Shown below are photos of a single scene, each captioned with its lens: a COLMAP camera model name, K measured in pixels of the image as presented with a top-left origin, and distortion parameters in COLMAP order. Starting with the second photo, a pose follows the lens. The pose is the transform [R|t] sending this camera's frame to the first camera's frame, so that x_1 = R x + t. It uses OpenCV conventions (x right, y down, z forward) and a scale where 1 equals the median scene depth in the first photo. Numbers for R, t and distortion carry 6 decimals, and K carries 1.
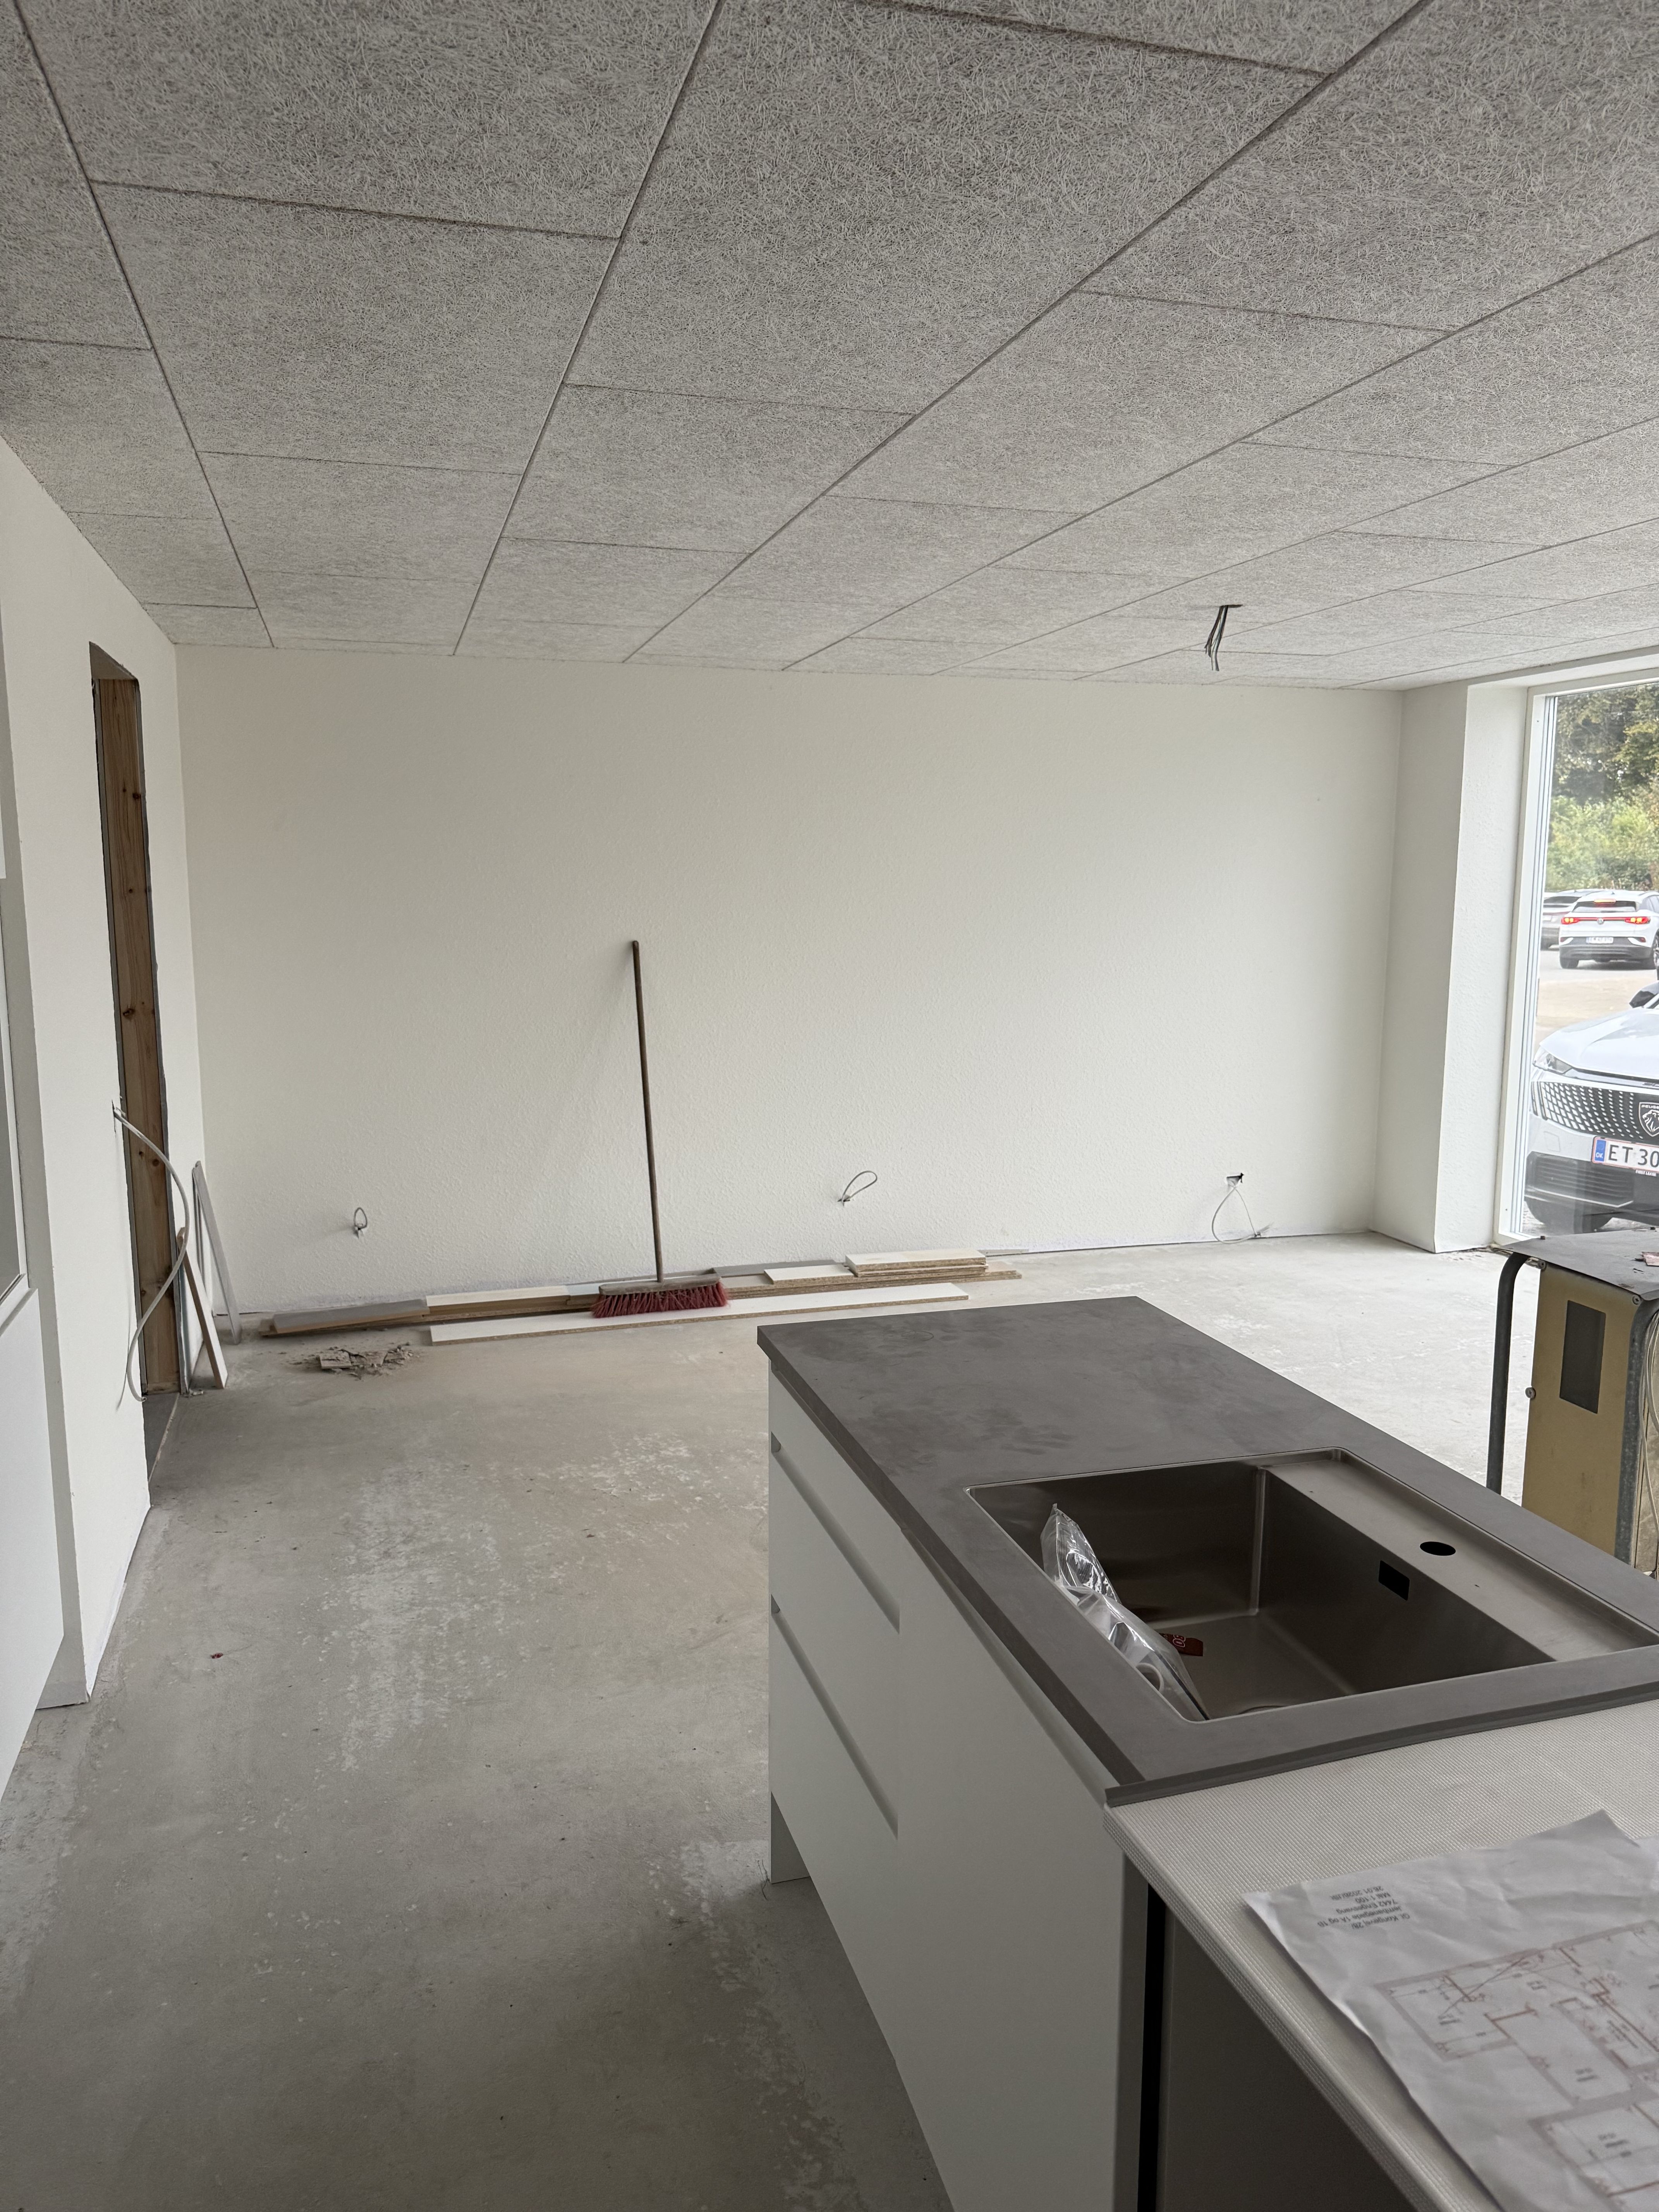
lens RADIAL K [[1566.3, 0, 831.3], [0, 1566.3, 1102.4], [0, 0, 1]] dist [0.014868, -0.015739]
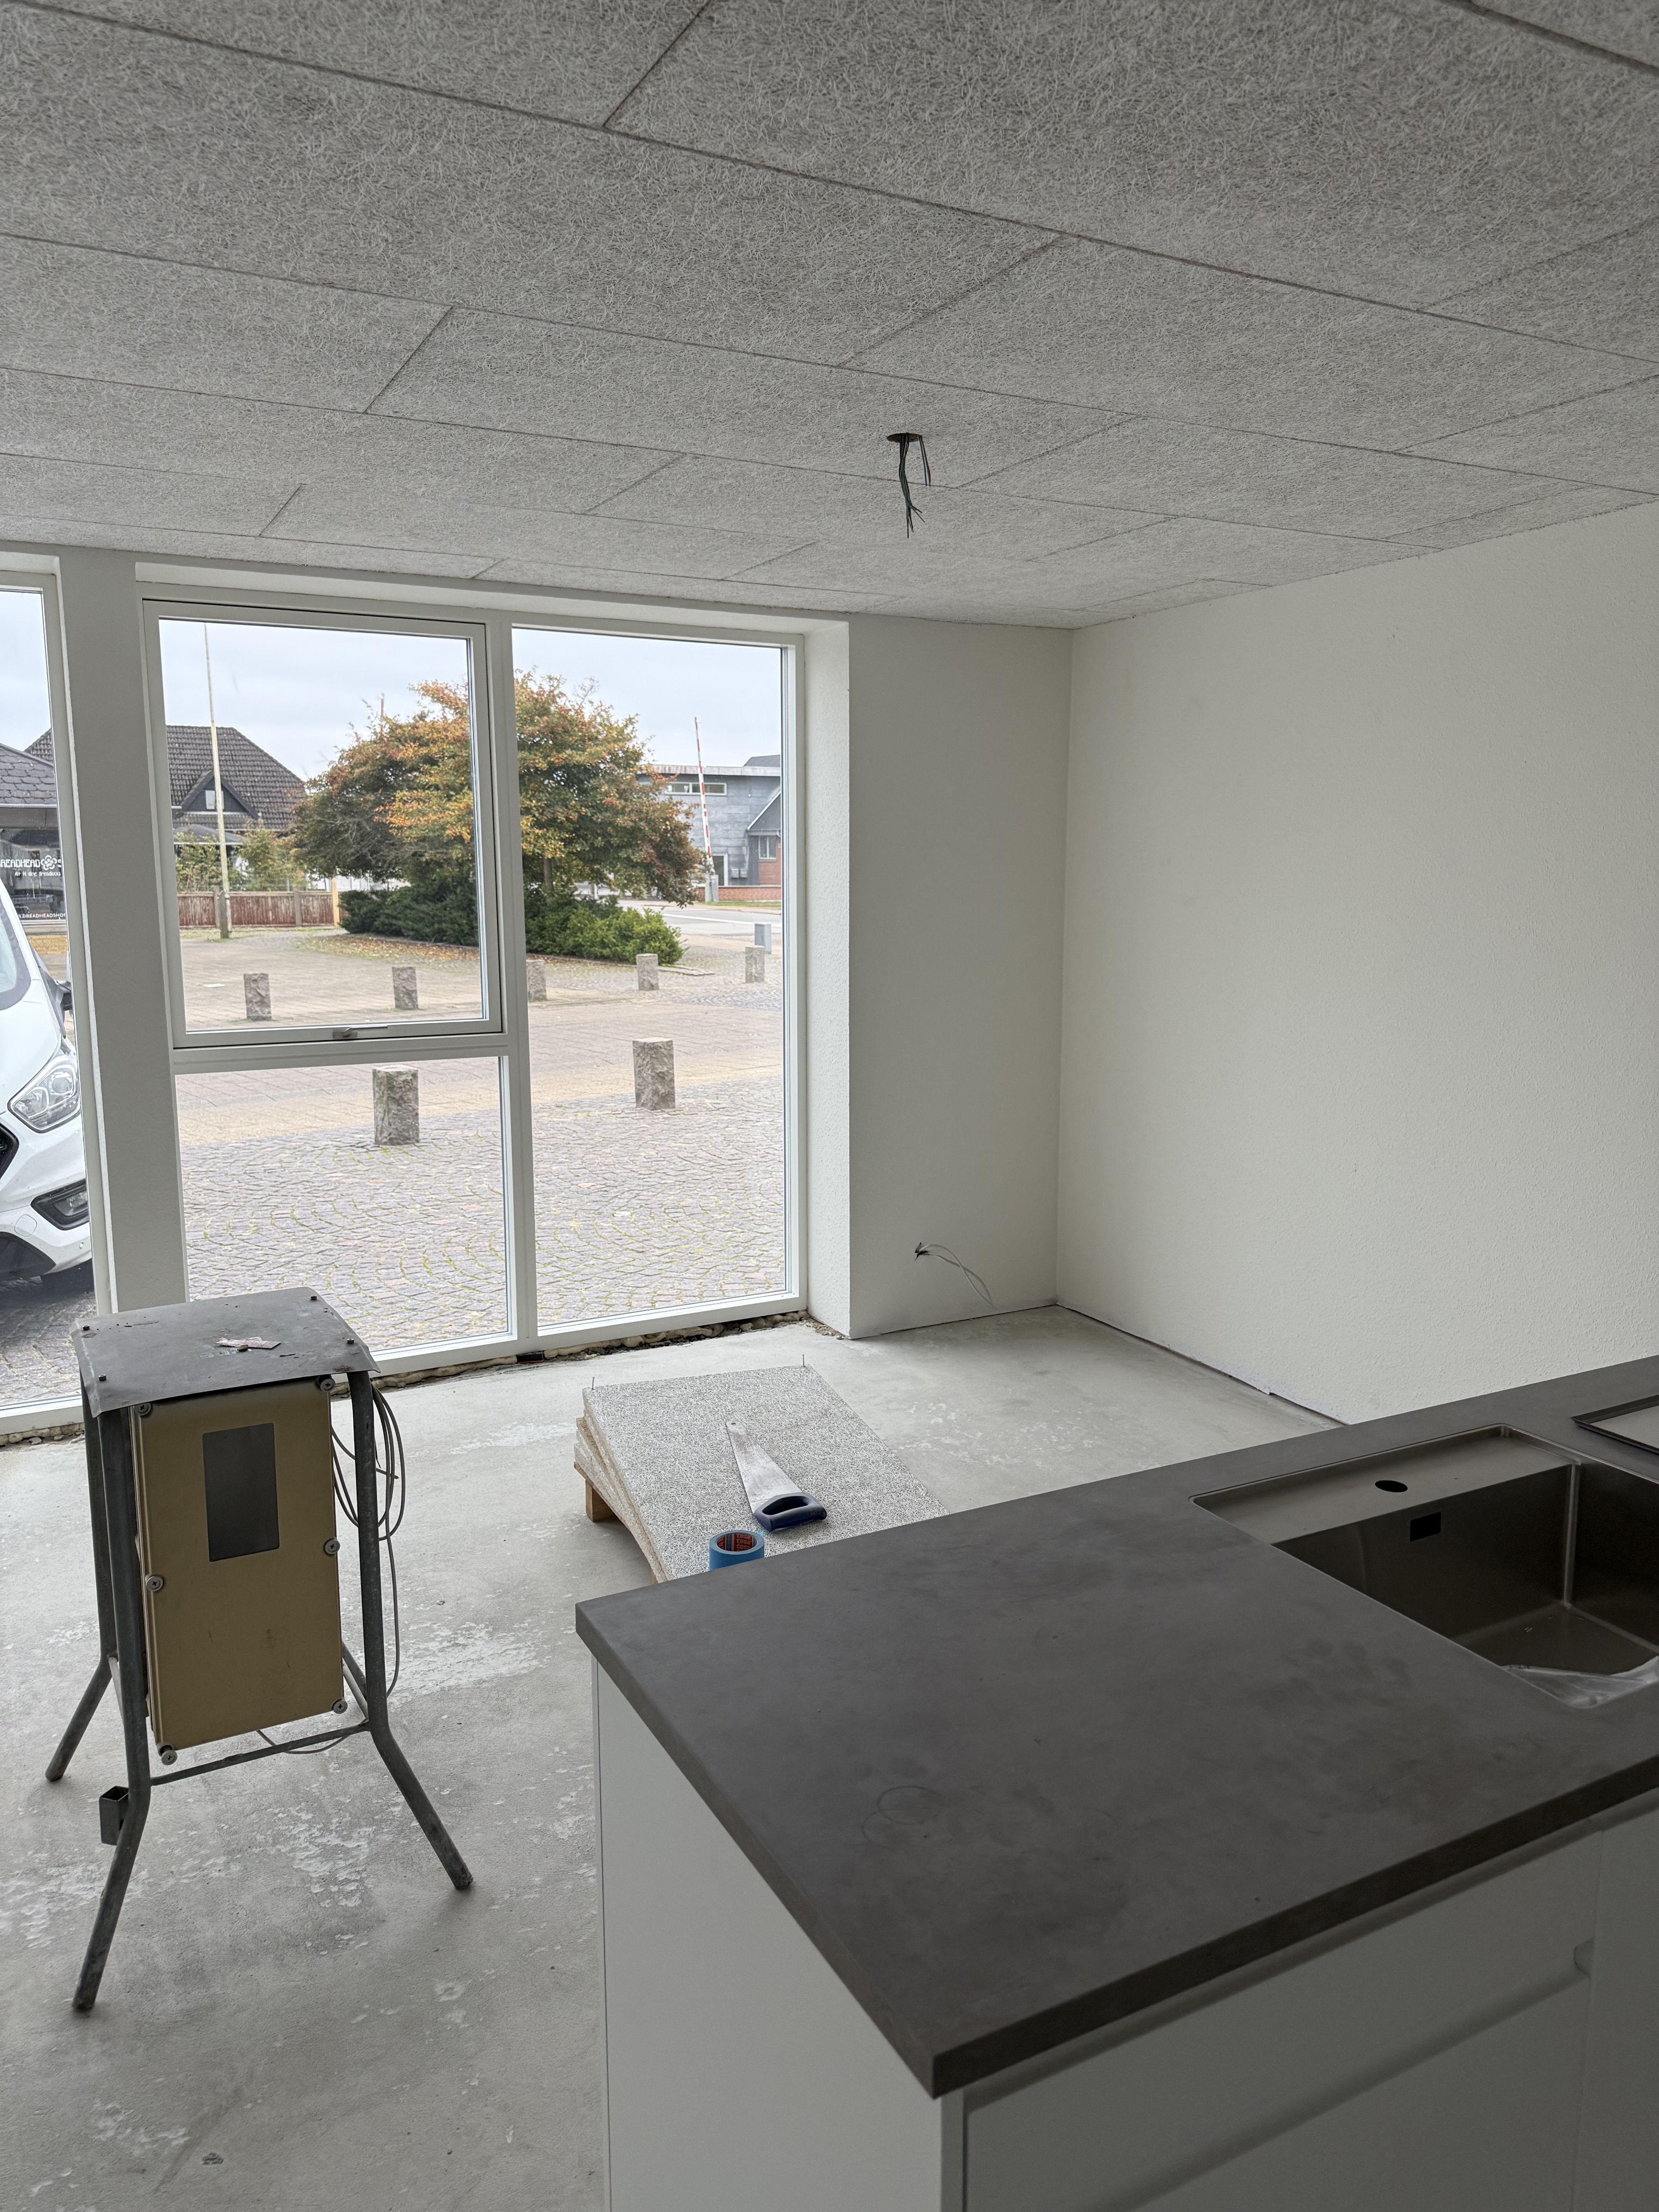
lens RADIAL K [[1566.3, 0, 831.3], [0, 1566.3, 1102.4], [0, 0, 1]] dist [0.014868, -0.015739]
pose [[-0.196490, -0.158318, 0.967640, -0.460700], [0.143001, 0.971699, 0.188020, -0.197739], [-0.970022, 0.175318, -0.168289, 1.257751]]
